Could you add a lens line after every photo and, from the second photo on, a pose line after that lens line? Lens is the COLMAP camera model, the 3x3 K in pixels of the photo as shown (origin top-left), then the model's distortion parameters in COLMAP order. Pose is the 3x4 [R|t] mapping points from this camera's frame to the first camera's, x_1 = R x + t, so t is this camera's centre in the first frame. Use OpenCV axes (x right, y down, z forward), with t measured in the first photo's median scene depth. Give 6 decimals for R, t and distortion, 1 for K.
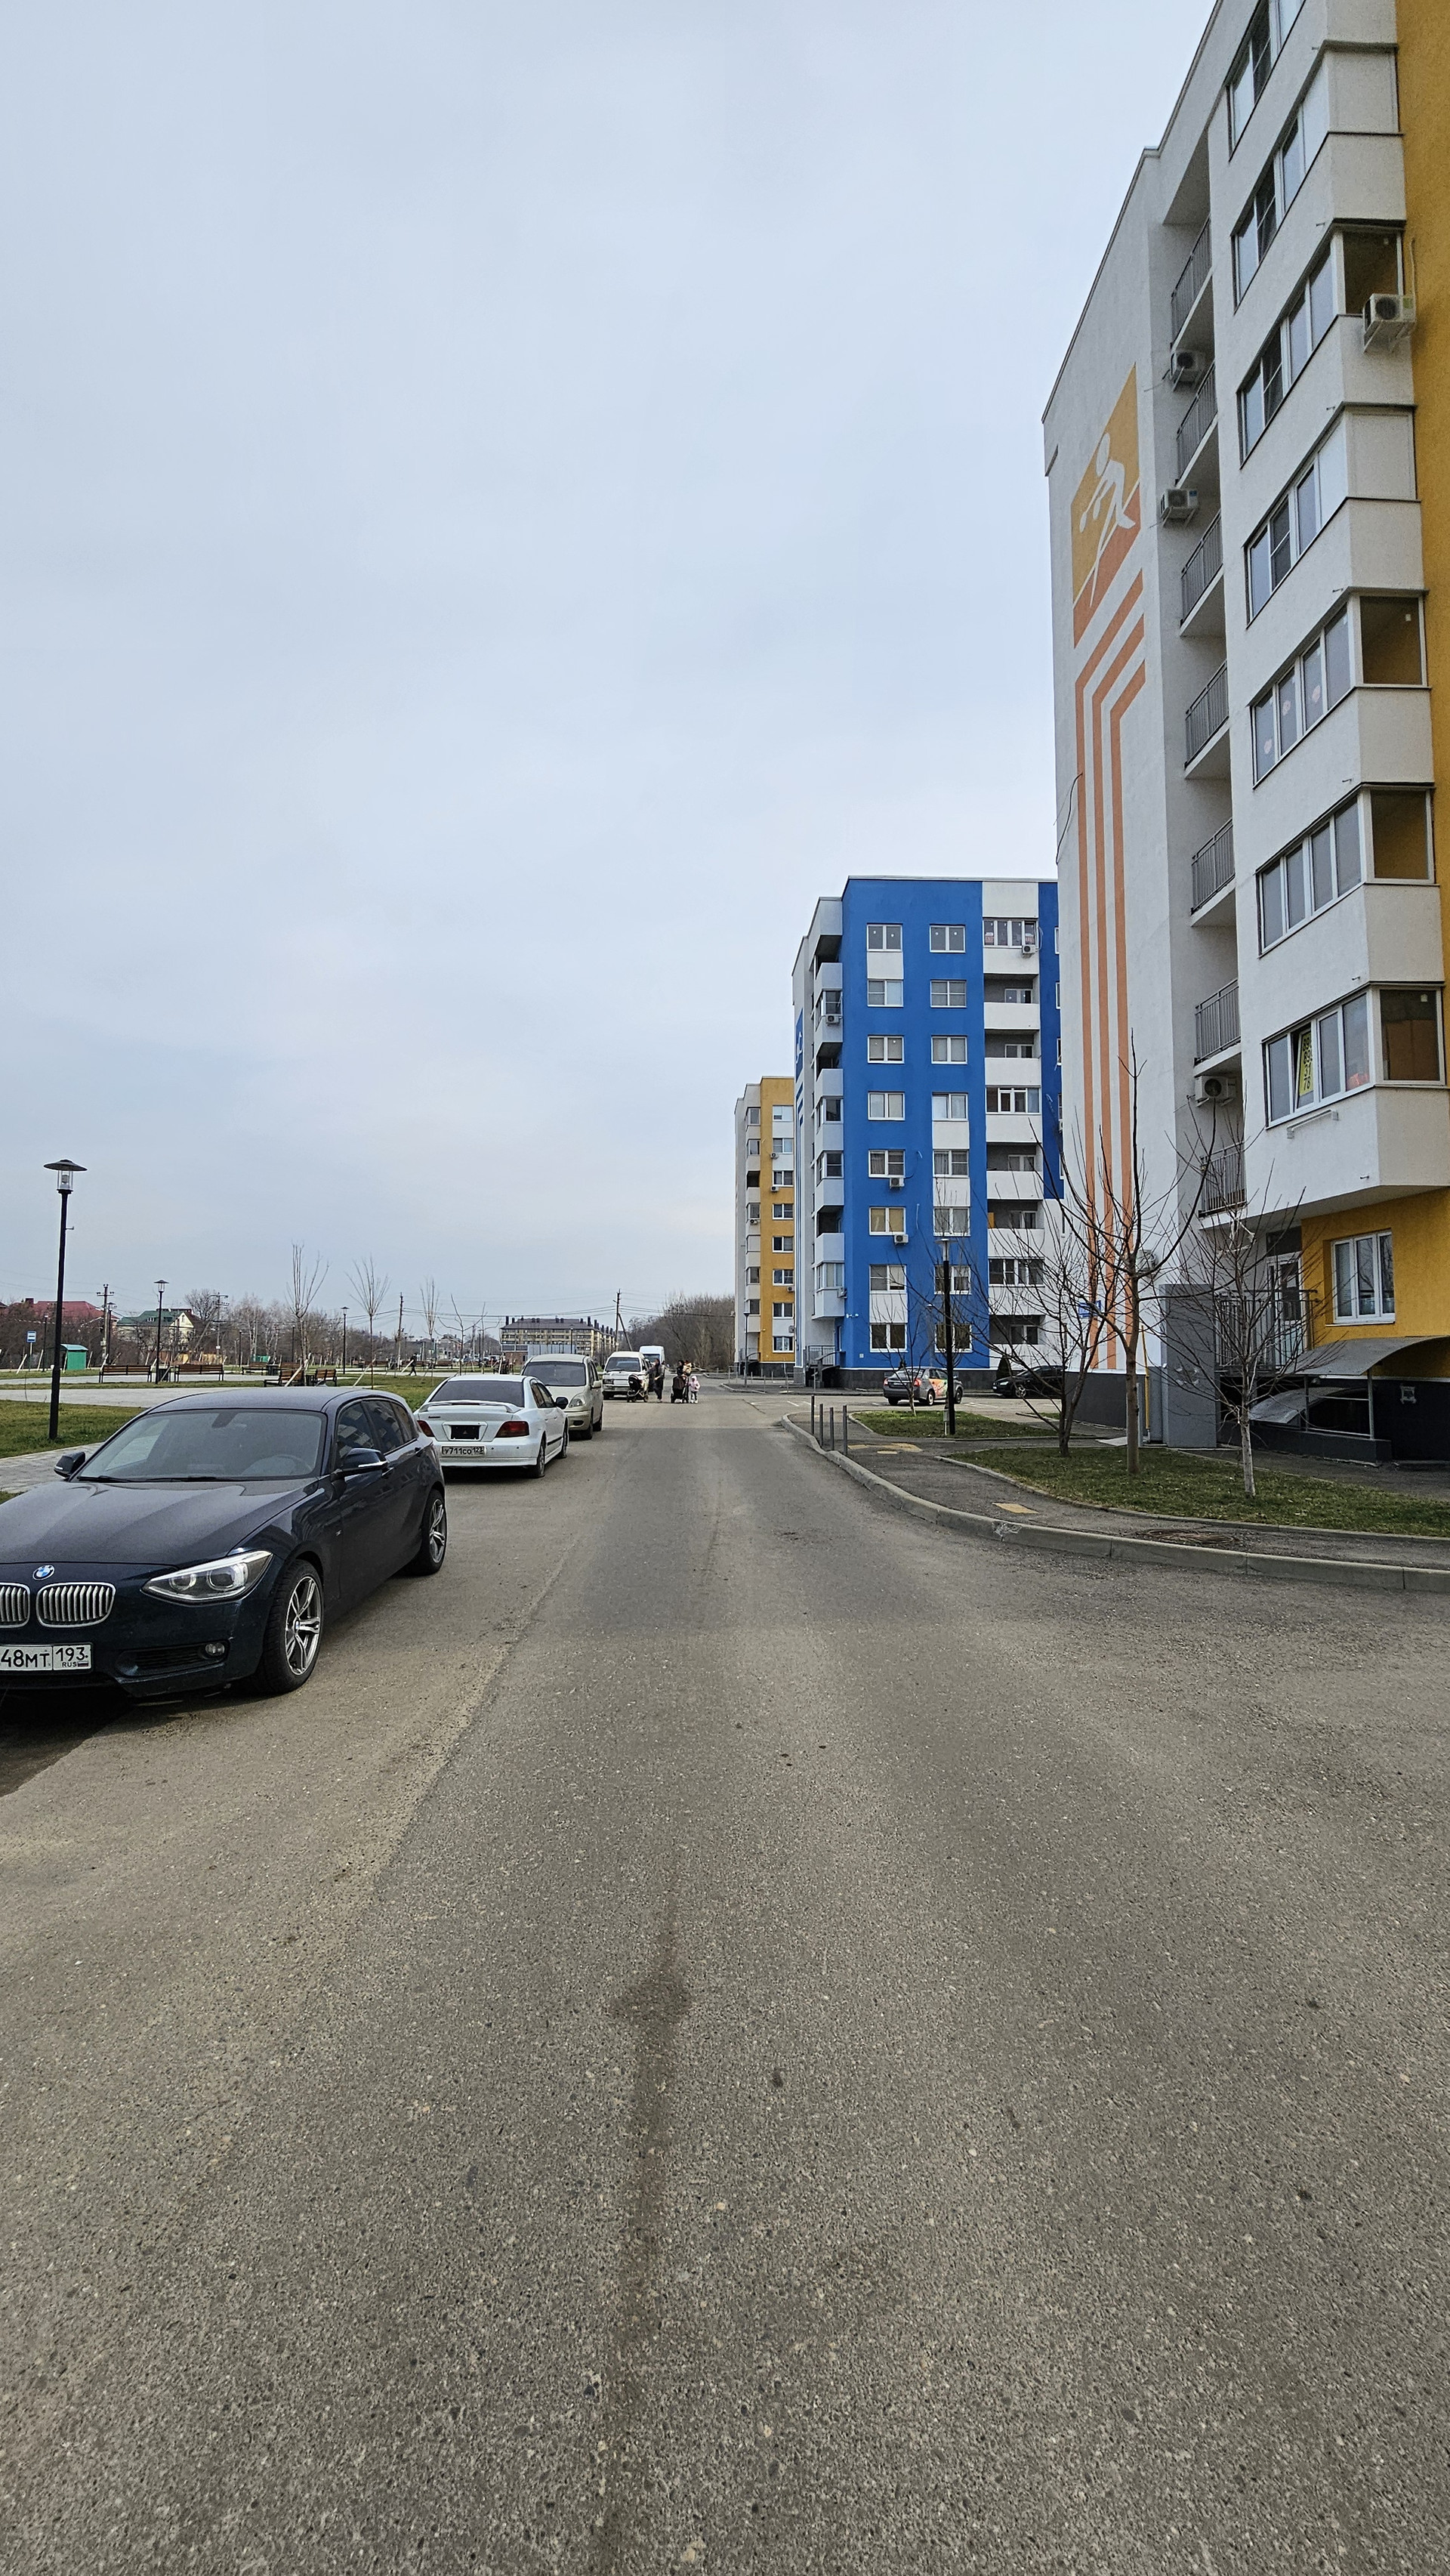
lens RADIAL K [[1058.6, 0, 723.0], [0, 1058.6, 1271.7], [0, 0, 1]] dist [0.001703, -0.000680]
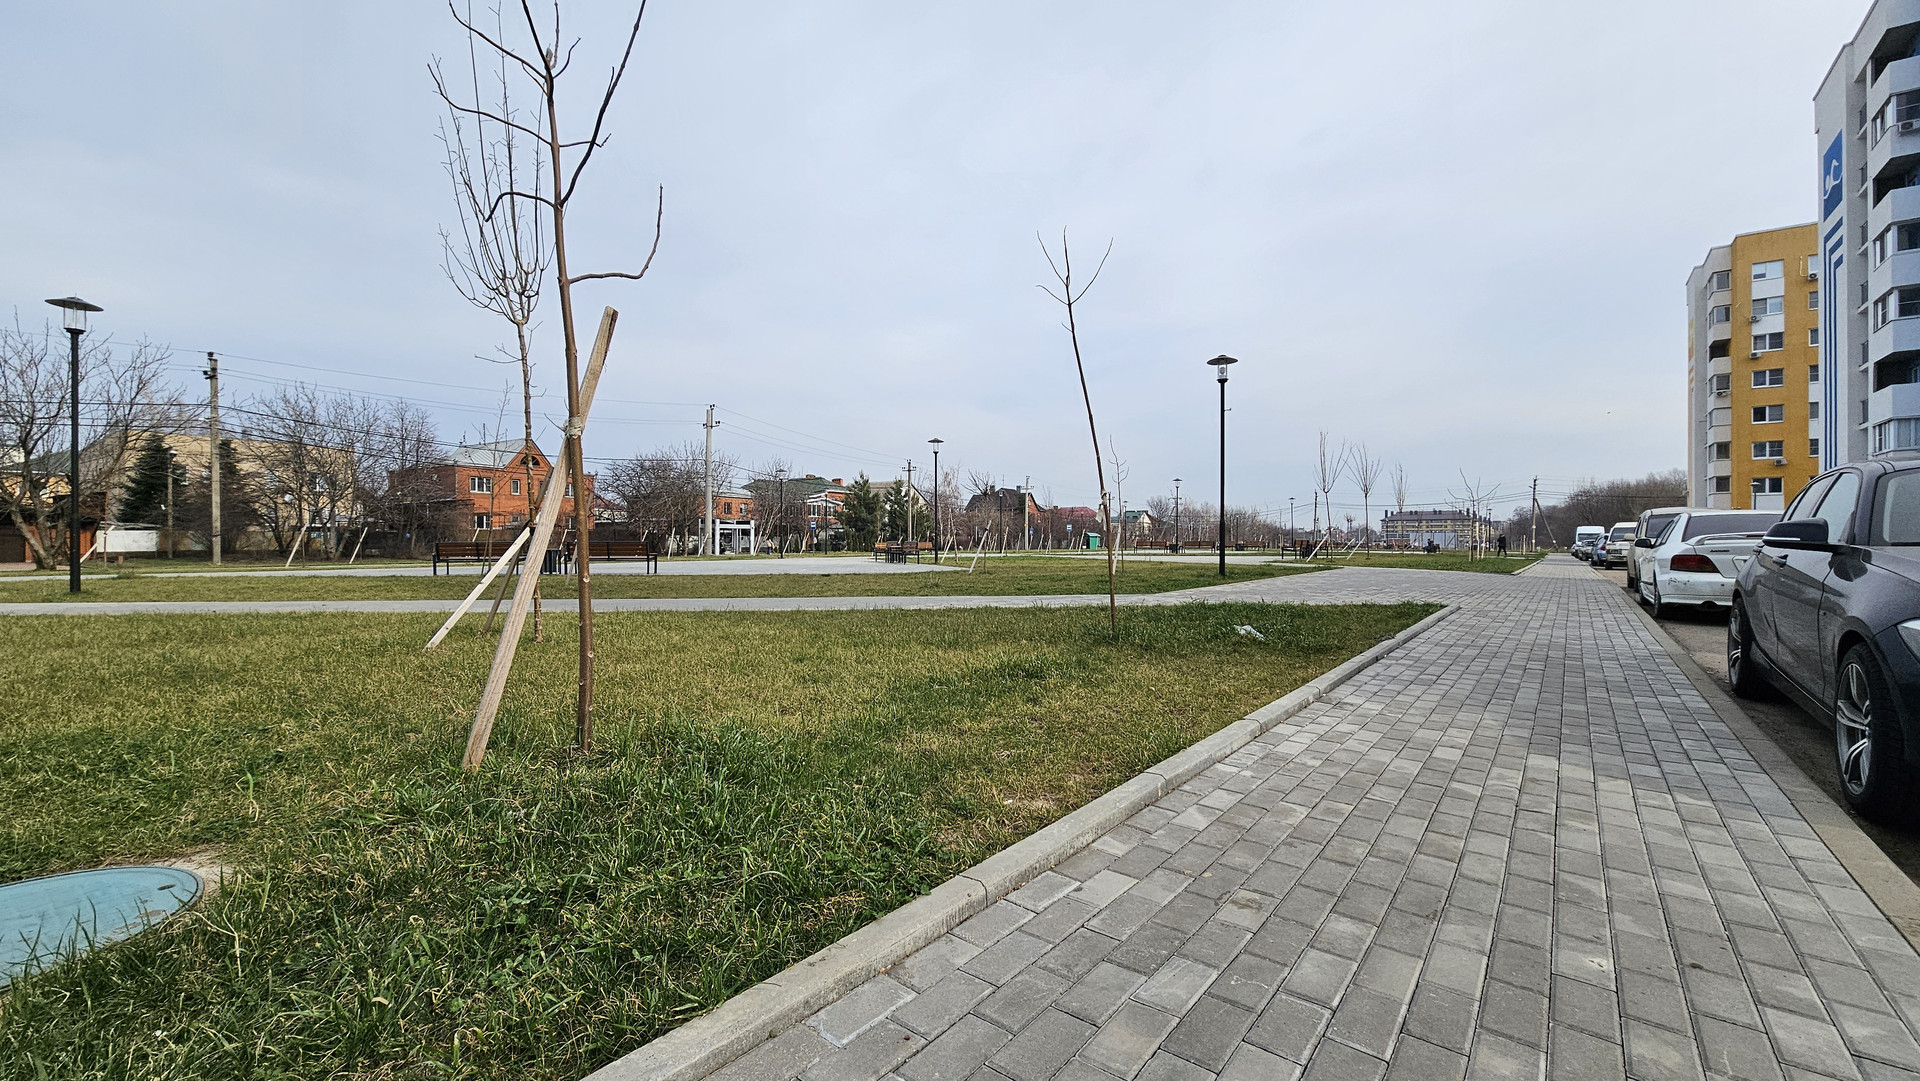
lens RADIAL K [[789.1, 0, 959.8], [0, 789.1, 543.1], [0, 0, 1]] dist [0.001703, -0.000680]
pose [[0.778926, -0.004778, -0.627097, -0.213228], [0.051991, 0.997021, 0.056982, 0.035865], [0.624957, -0.076989, 0.776854, 0.048645]]
